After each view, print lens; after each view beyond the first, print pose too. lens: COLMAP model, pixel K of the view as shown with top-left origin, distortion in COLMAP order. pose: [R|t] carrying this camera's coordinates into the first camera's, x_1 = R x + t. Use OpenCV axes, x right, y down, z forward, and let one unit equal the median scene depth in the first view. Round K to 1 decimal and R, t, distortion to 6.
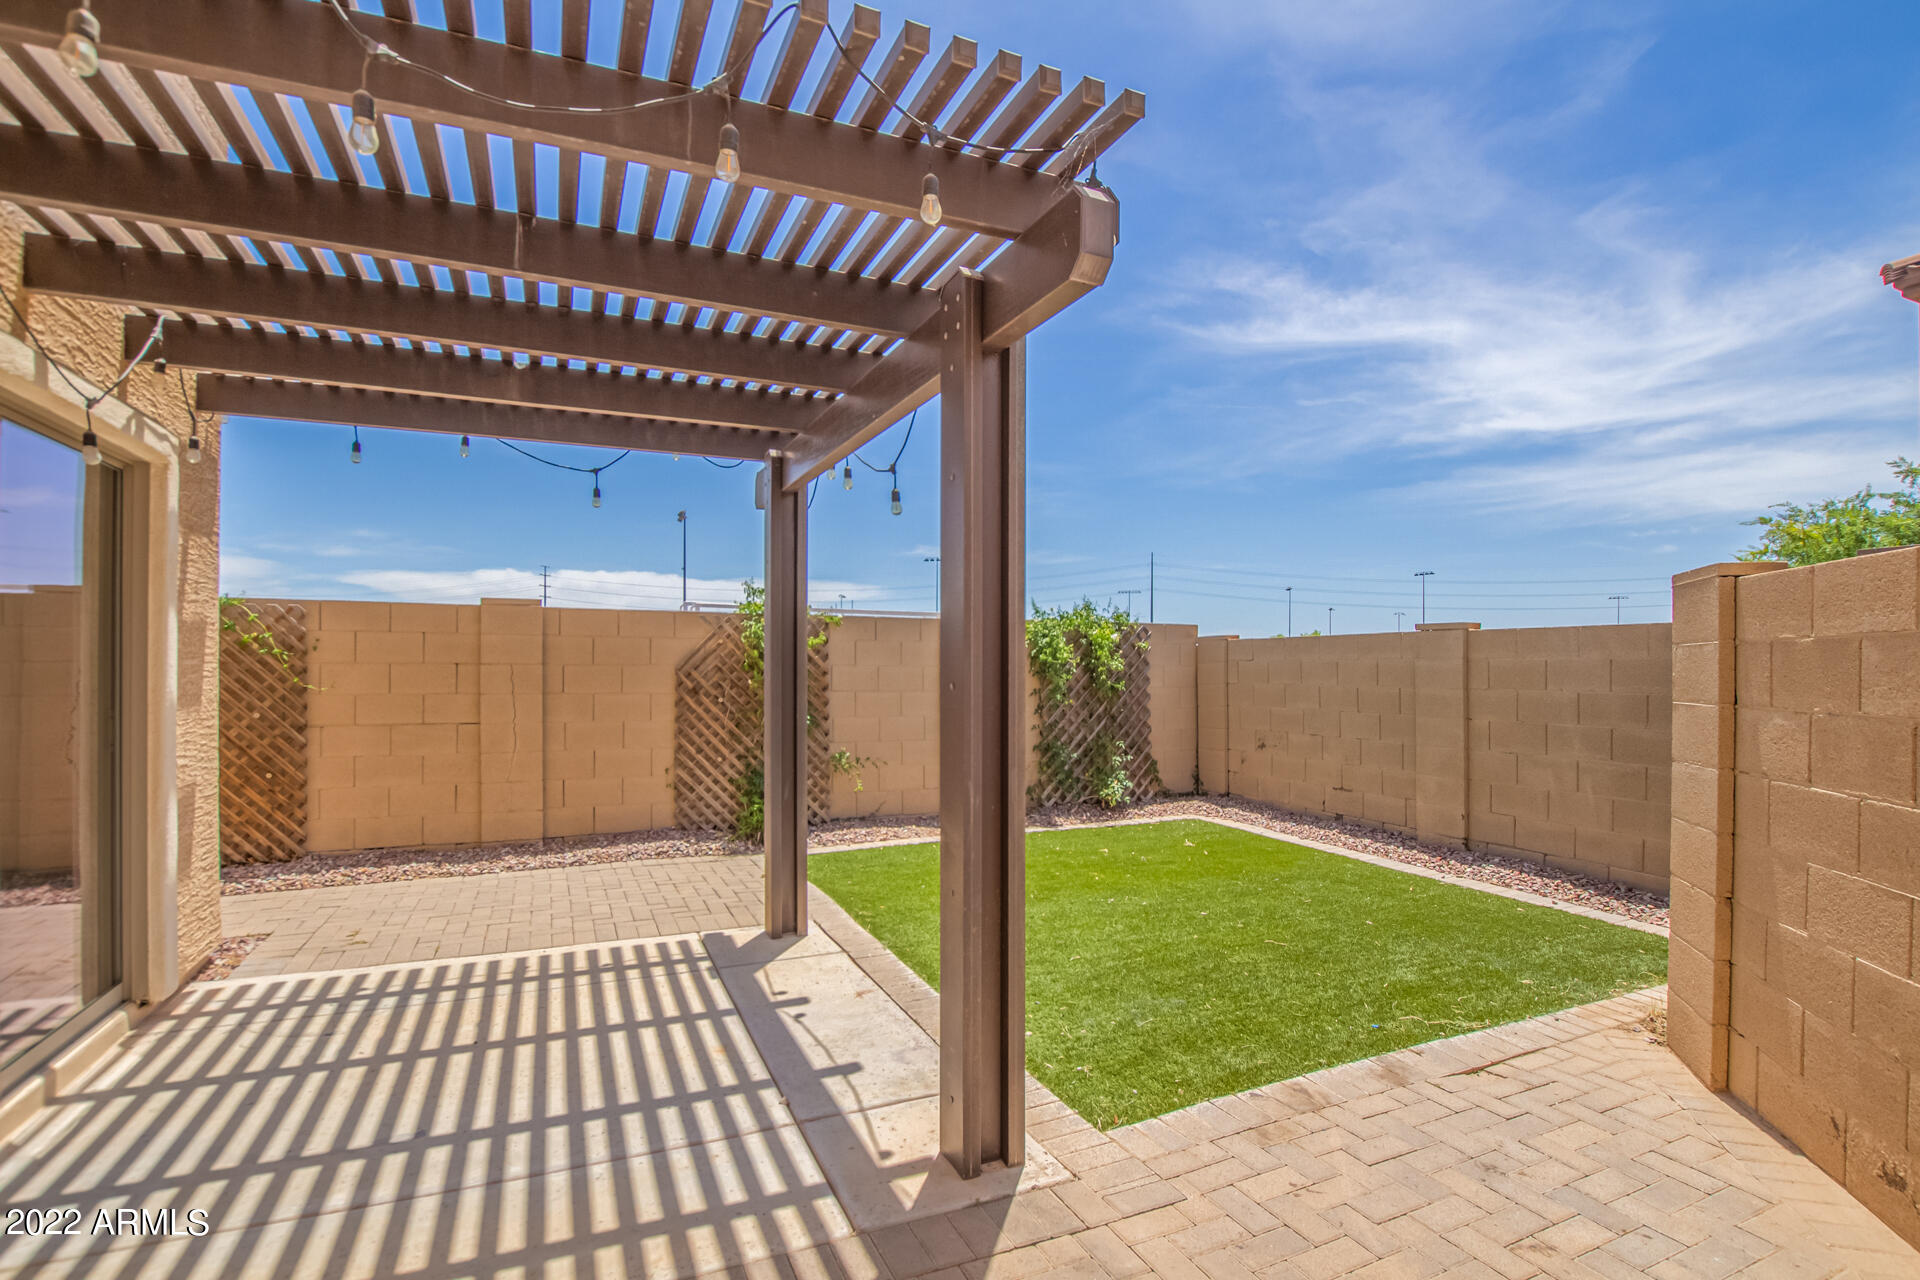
lens RADIAL K [[901.9, 0, 971.7], [0, 901.9, 652.9], [0, 0, 1]] dist [-0.021506, 0.000852]
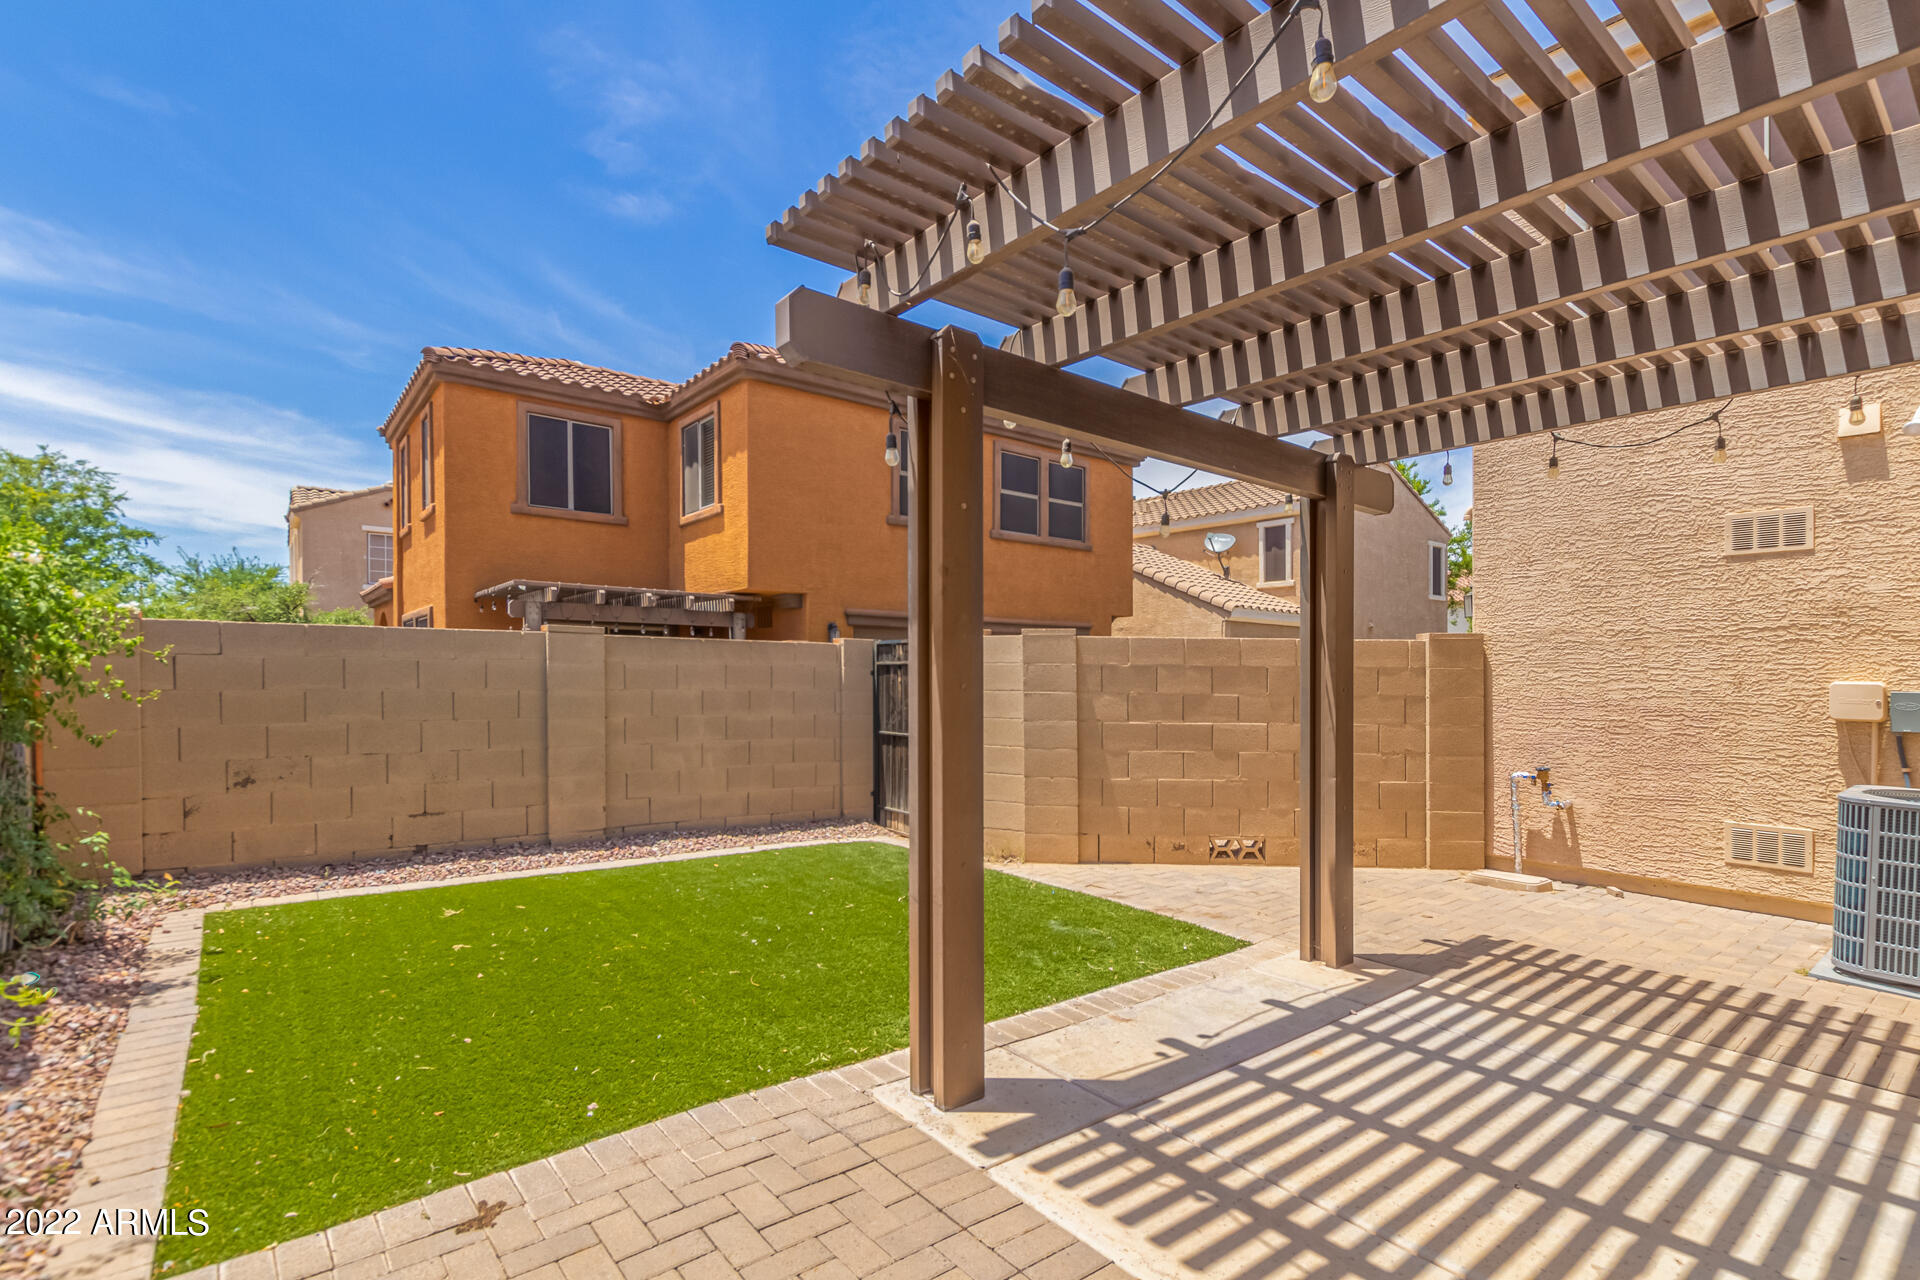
lens RADIAL K [[901.9, 0, 934.3], [0, 901.9, 683.4], [0, 0, 1]] dist [-0.021506, 0.000852]
pose [[-0.215415, -0.011975, 0.976449, -0.925903], [-0.026041, 0.999640, 0.006514, 0.022192], [-0.976175, -0.024024, -0.215649, 1.302865]]
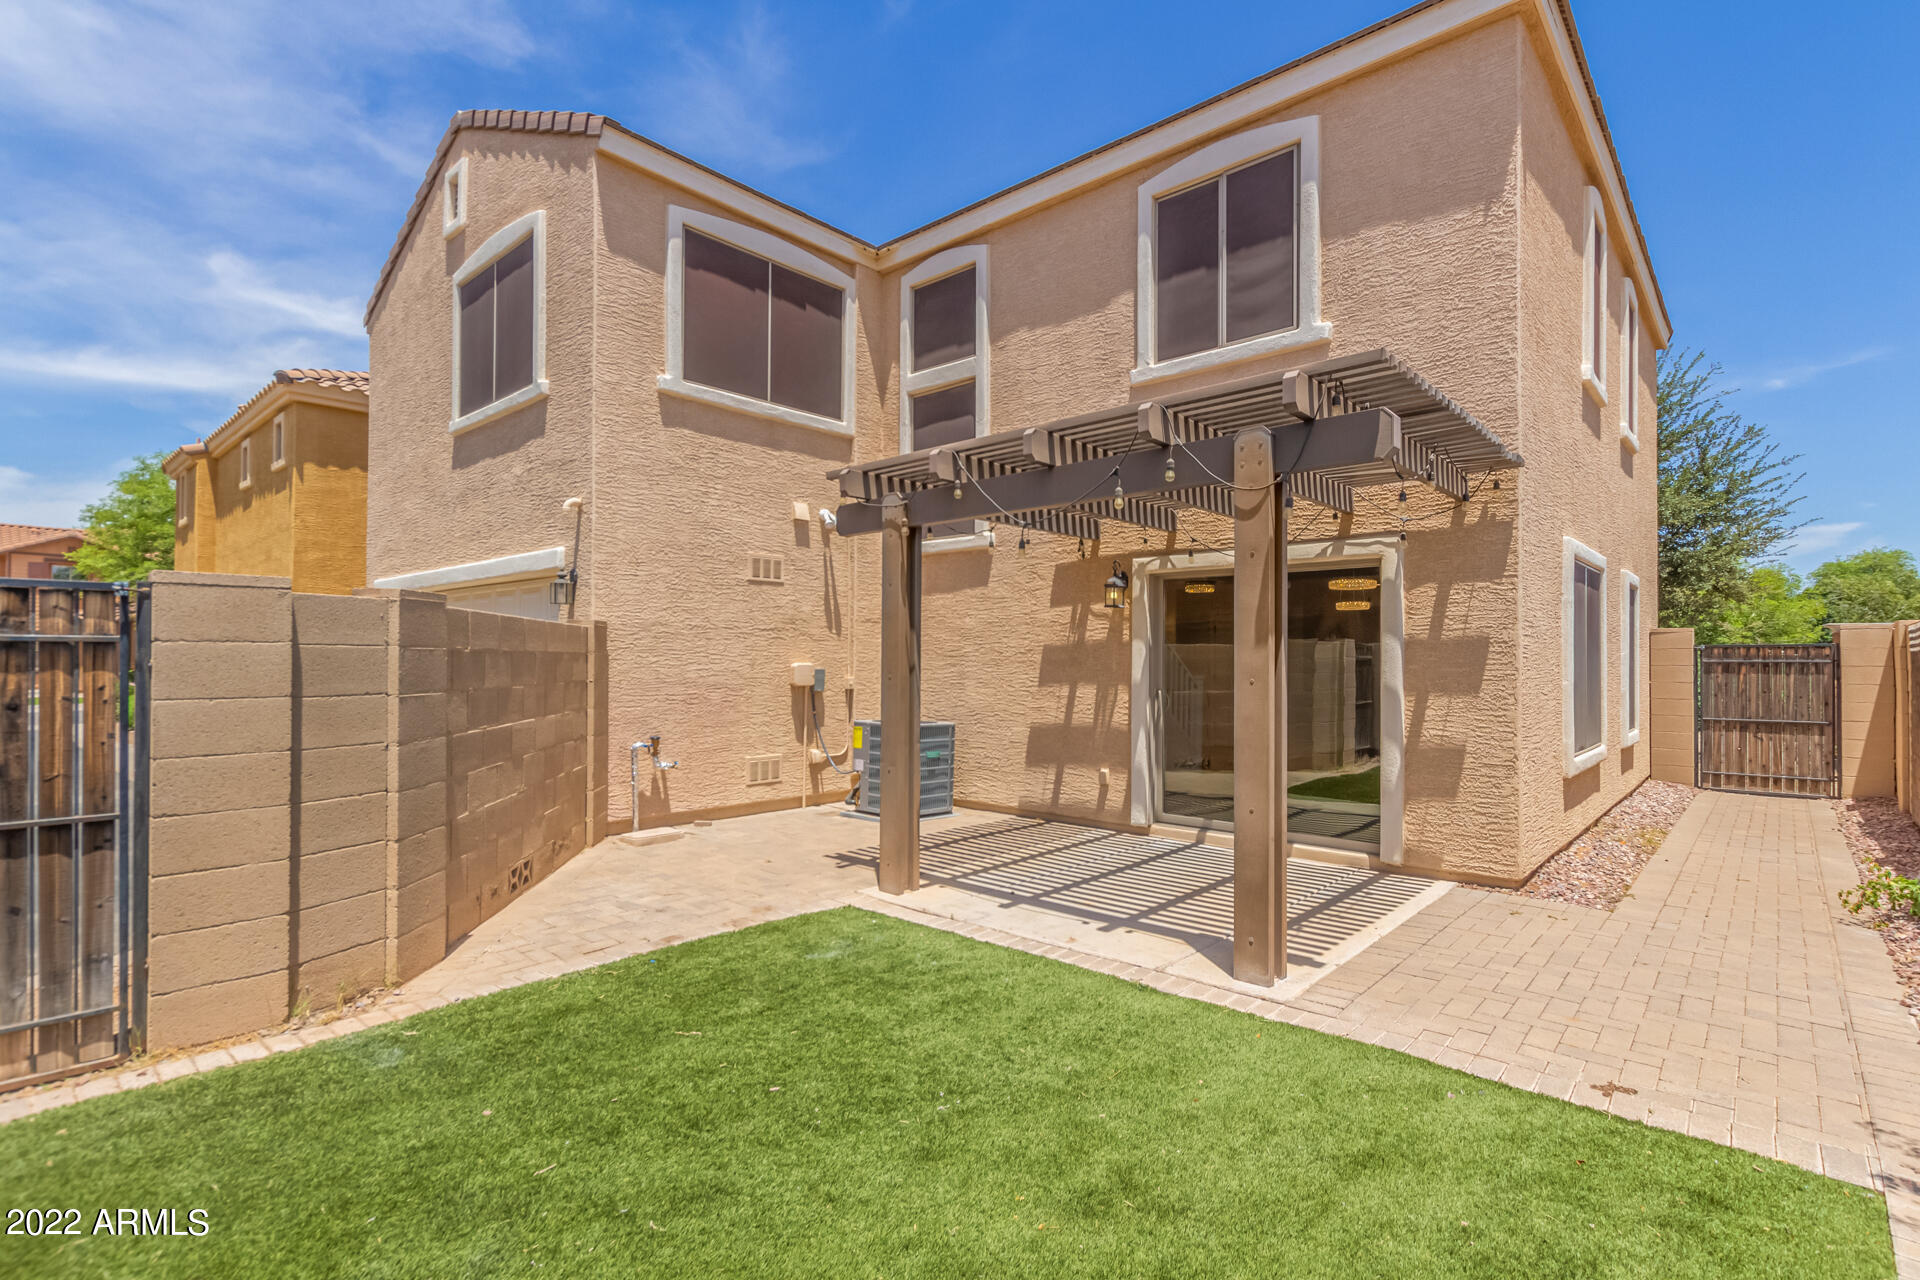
lens RADIAL K [[901.9, 0, 990.3], [0, 901.9, 651.1], [0, 0, 1]] dist [-0.021506, 0.000852]
pose [[-0.911552, -0.013226, -0.410971, 0.446628], [-0.002699, 0.999653, -0.026186, 0.020055], [0.411175, -0.022761, -0.911272, 1.916653]]
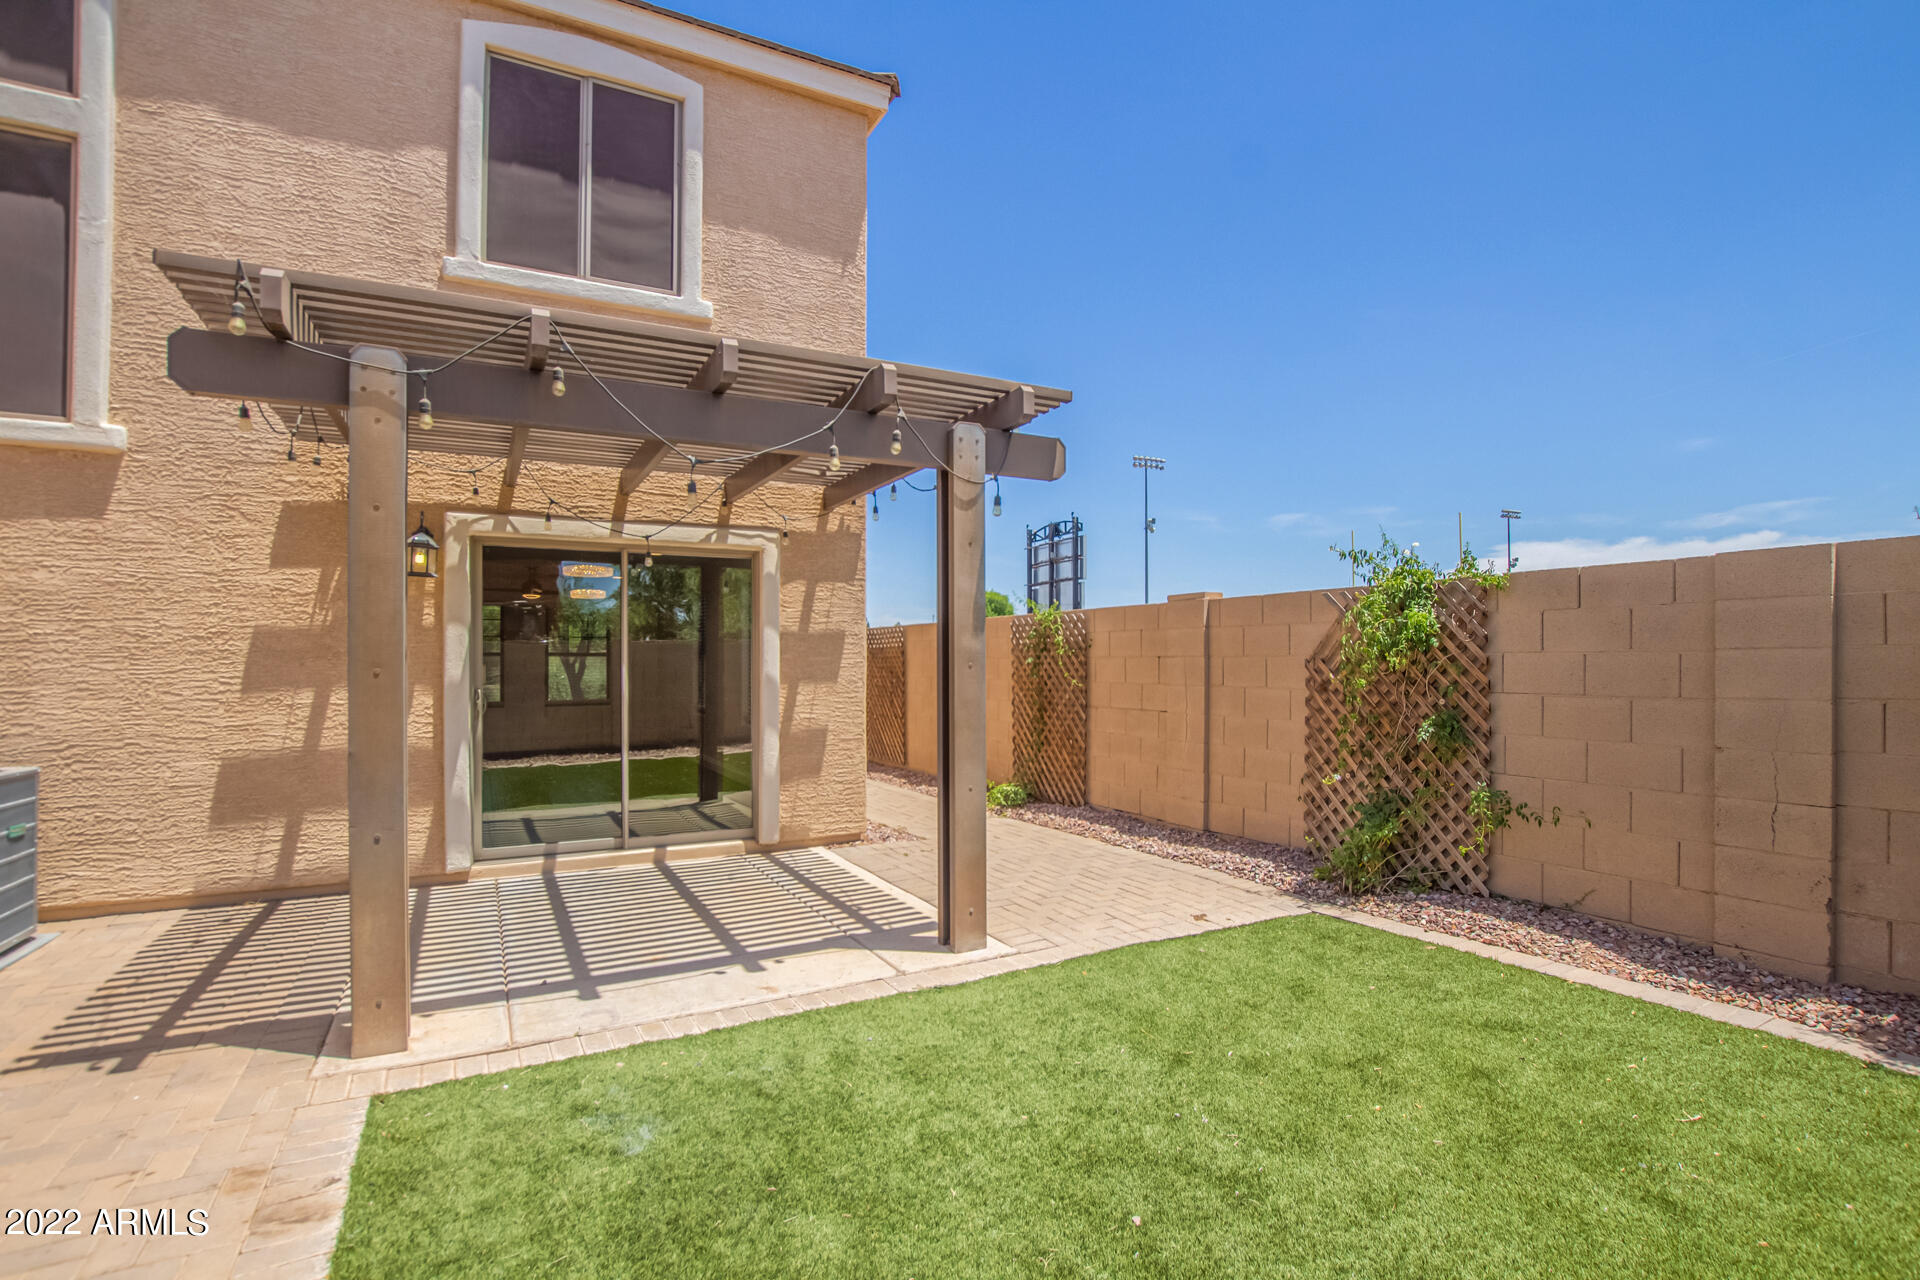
lens RADIAL K [[901.9, 0, 964.6], [0, 901.9, 649.5], [0, 0, 1]] dist [-0.021506, 0.000852]
pose [[0.076548, -0.021018, -0.996844, 0.813157], [0.020355, 0.999602, -0.019513, 0.030918], [0.996858, -0.018797, 0.076946, 1.060459]]
